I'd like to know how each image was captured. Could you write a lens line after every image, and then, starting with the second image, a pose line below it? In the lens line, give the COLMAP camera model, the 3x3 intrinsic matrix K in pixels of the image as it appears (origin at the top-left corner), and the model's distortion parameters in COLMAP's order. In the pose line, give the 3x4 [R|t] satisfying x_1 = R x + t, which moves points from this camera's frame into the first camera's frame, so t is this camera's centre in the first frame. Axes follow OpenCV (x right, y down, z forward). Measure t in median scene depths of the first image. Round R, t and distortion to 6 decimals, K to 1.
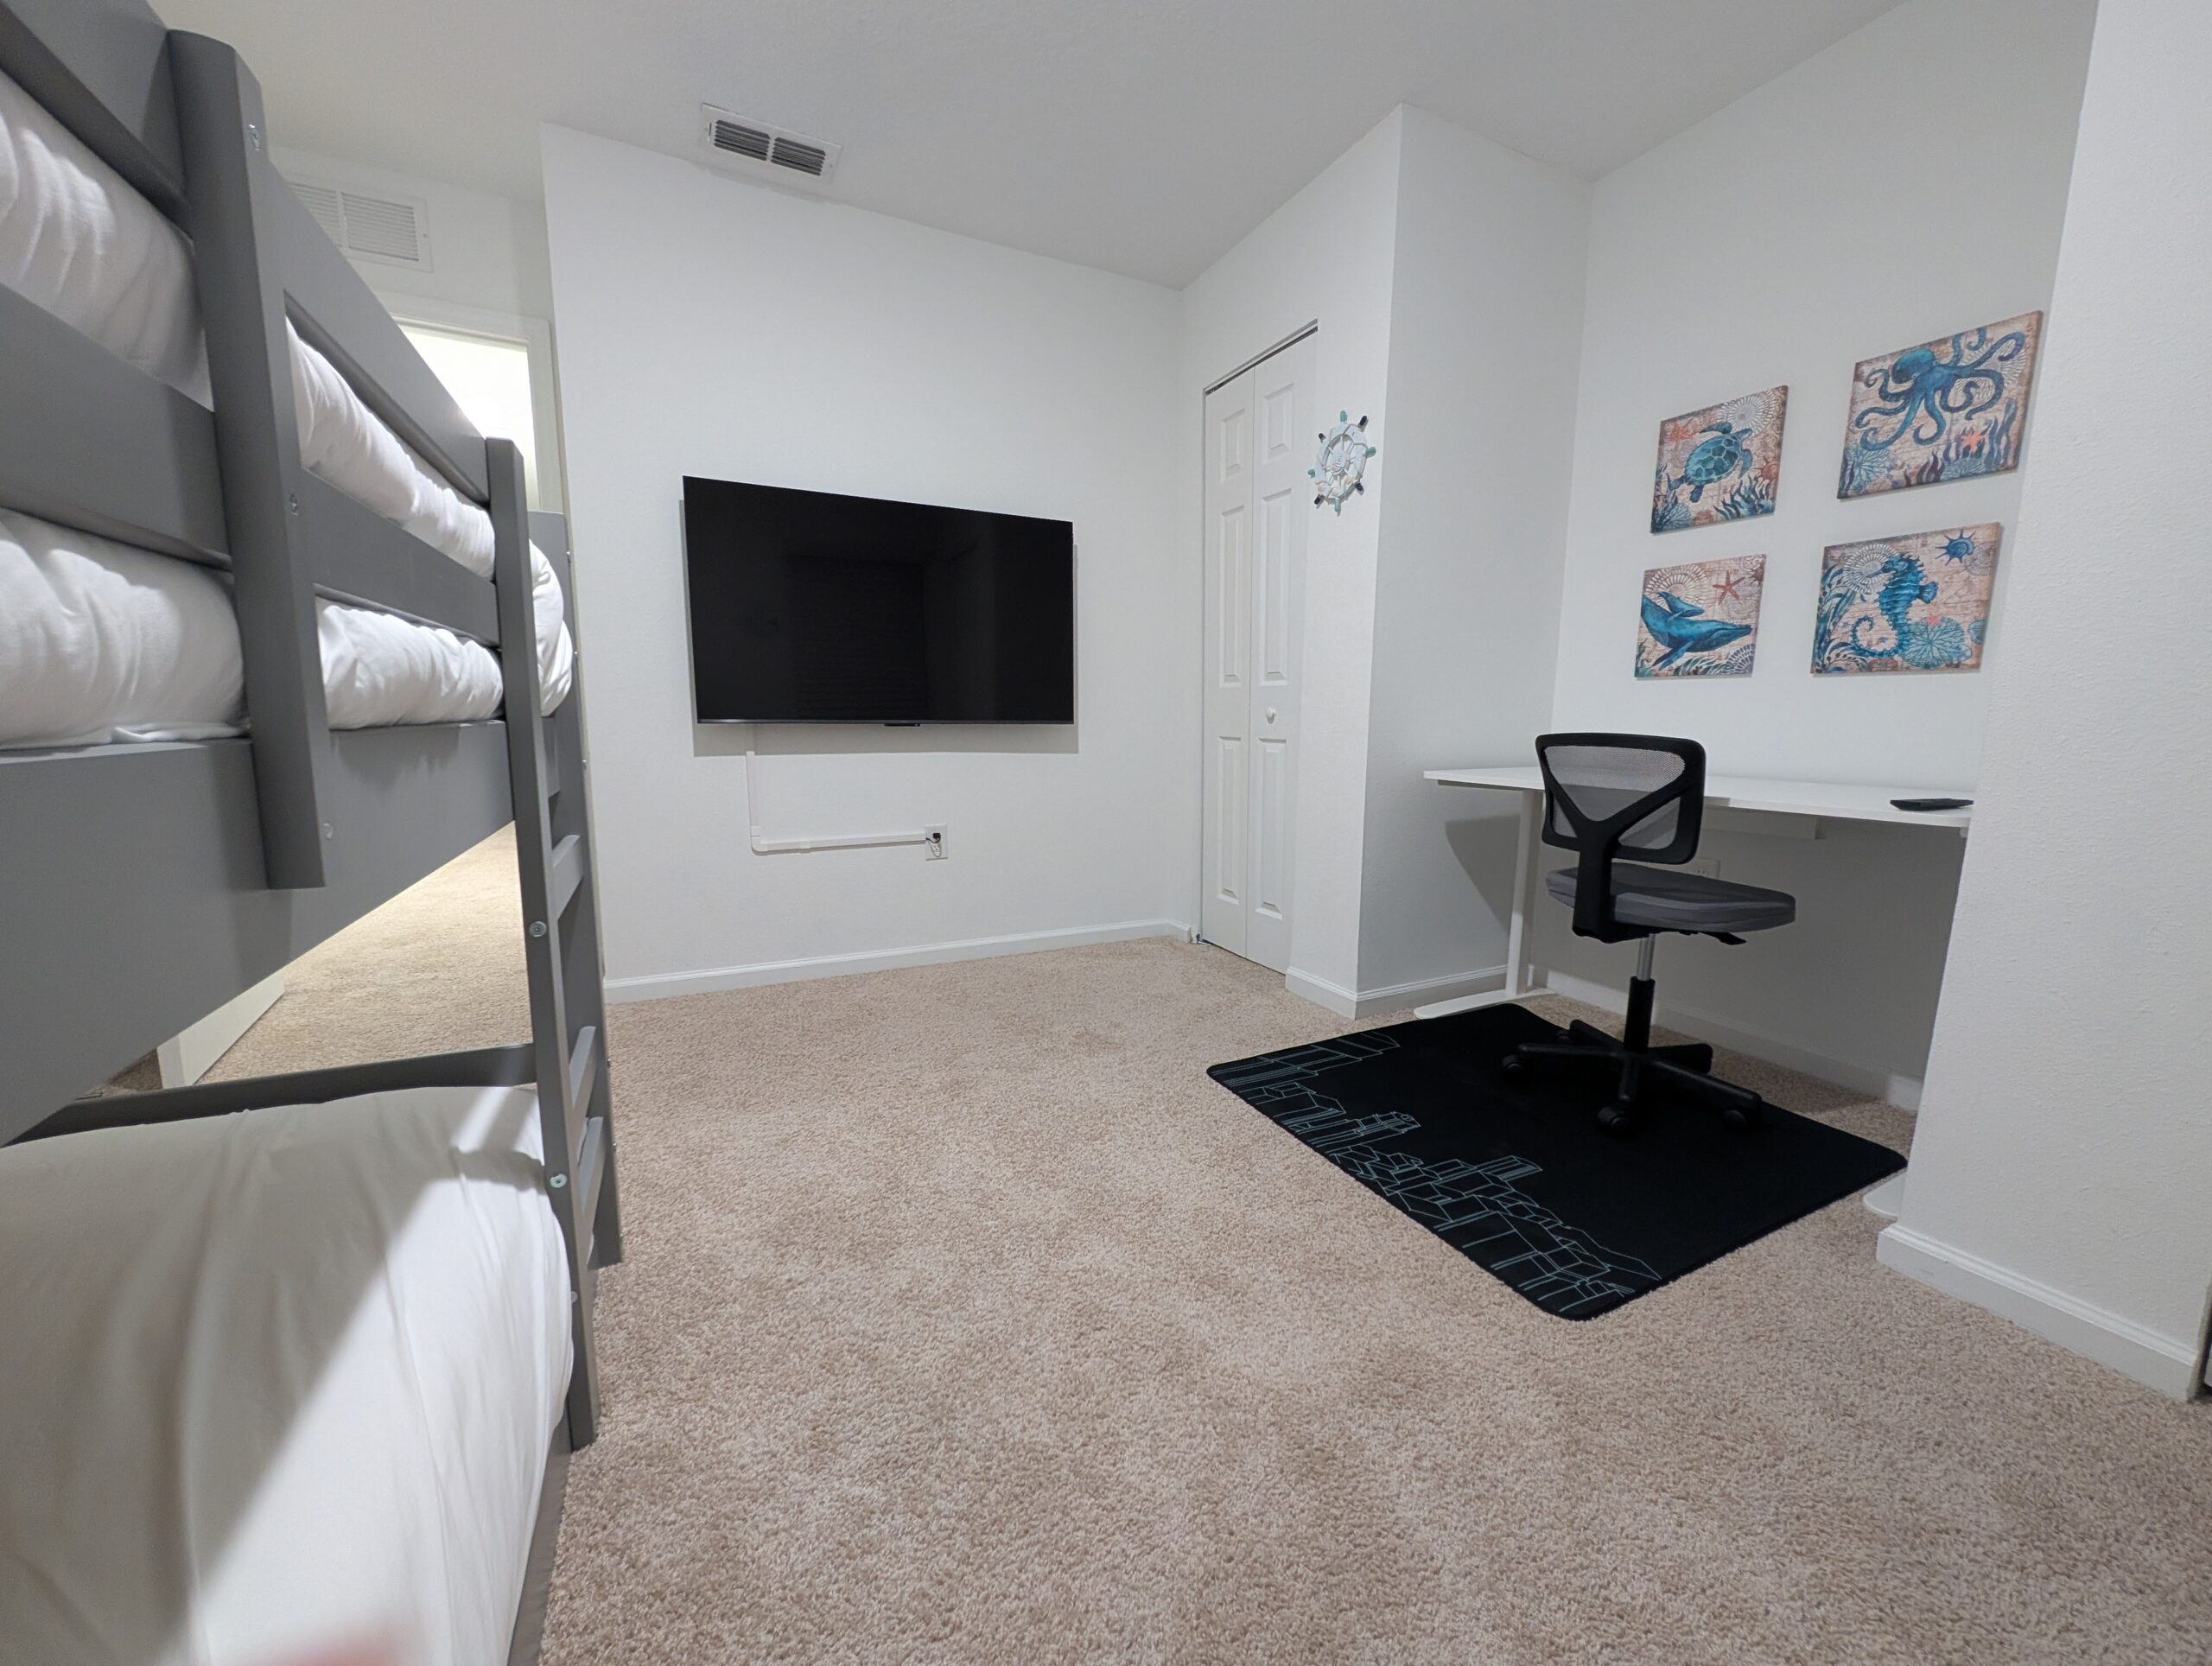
lens RADIAL K [[845.4, 0, 1106.0], [0, 845.4, 833.0], [0, 0, 1]] dist [0.003098, 0.000438]
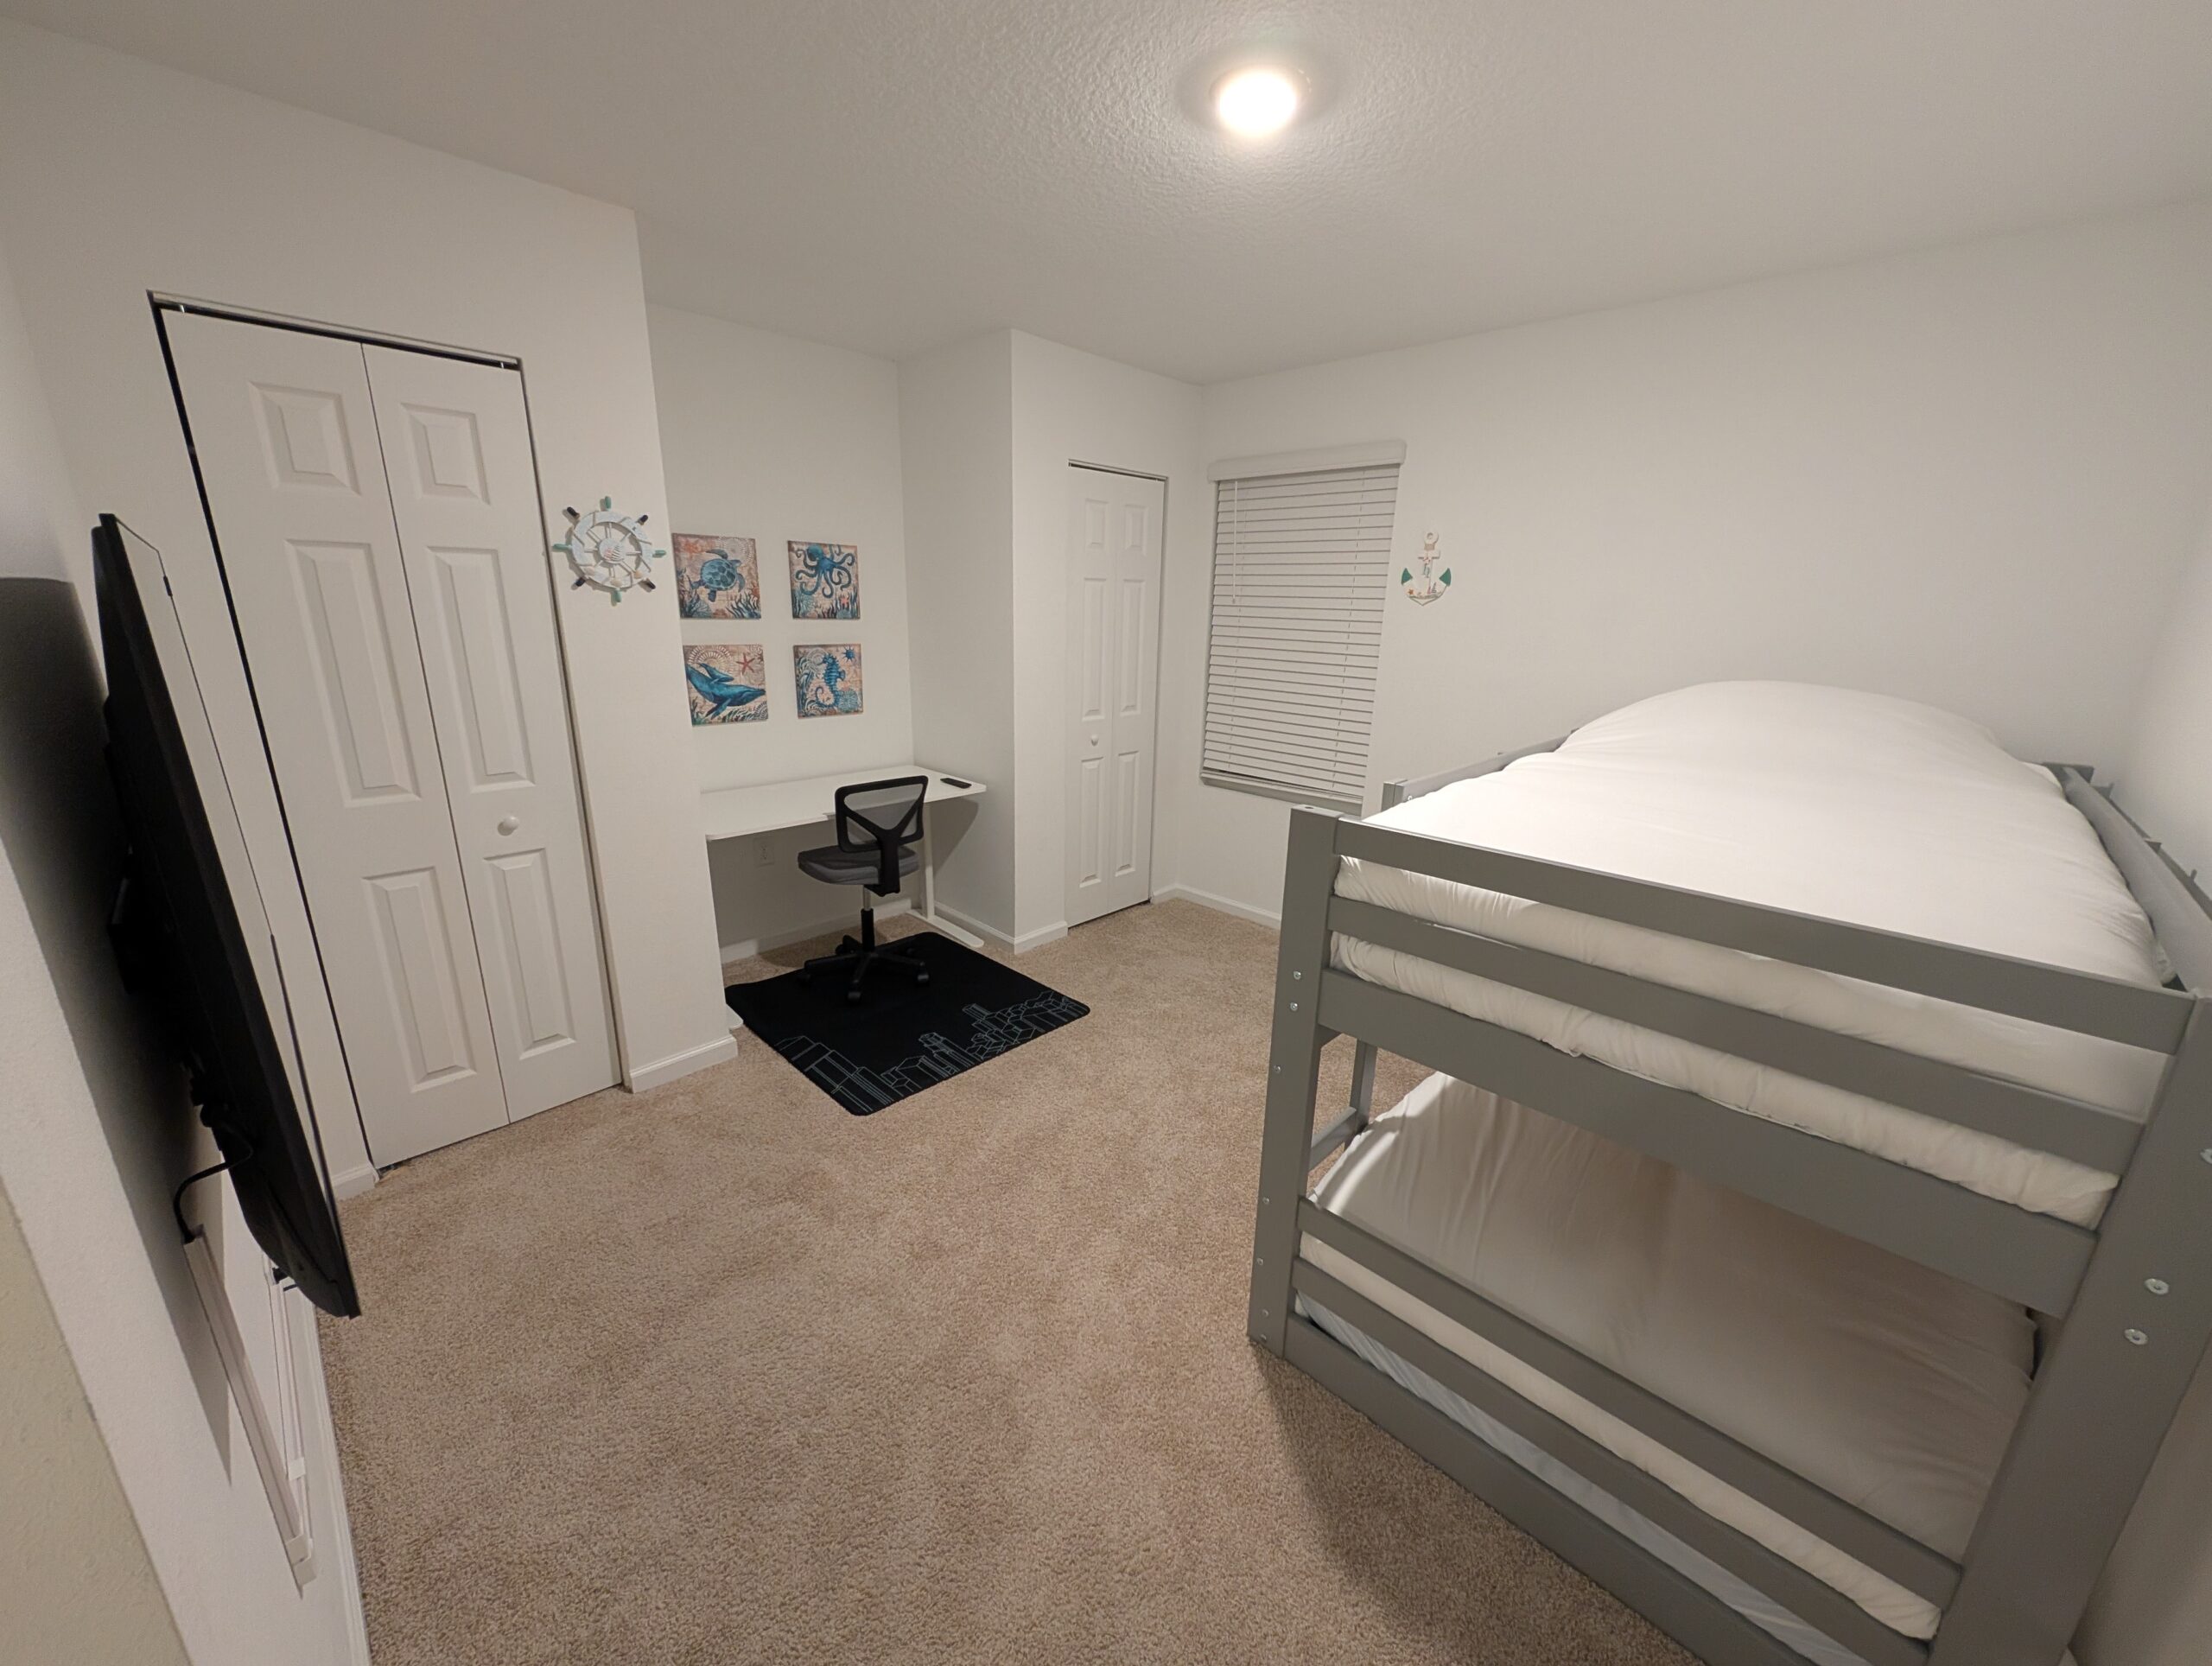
lens RADIAL K [[845.4, 0, 1106.0], [0, 845.4, 833.0], [0, 0, 1]] dist [0.003098, 0.000438]
pose [[-0.334089, -0.265774, 0.904294, -0.996062], [0.108576, 0.942182, 0.317023, -0.447078], [-0.936267, 0.204099, -0.285916, 0.962825]]
